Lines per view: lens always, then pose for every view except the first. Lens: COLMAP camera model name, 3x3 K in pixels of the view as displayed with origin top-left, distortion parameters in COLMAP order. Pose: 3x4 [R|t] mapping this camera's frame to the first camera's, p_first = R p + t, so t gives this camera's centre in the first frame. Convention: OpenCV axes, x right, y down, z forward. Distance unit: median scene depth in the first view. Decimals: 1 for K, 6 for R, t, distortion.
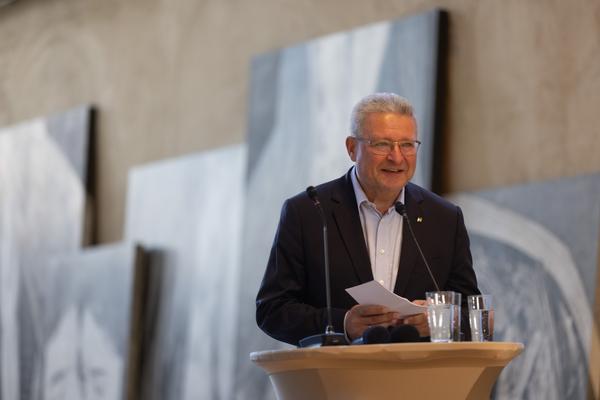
lens RADIAL K [[2915.2, 0, 300.0], [0, 2915.2, 200.0], [0, 0, 1]] dist [-0.289020, 5.212015]
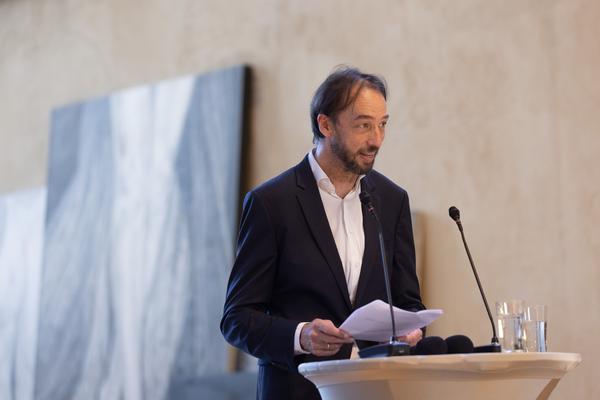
lens RADIAL K [[2358.0, 0, 300.0], [0, 2358.0, 200.0], [0, 0, 1]] dist [-0.063735, 0.701816]
pose [[0.987170, 0.014675, 0.158994, -0.142419], [-0.010475, 0.999575, -0.027221, 0.019524], [-0.159326, 0.025206, 0.986904, 0.229543]]
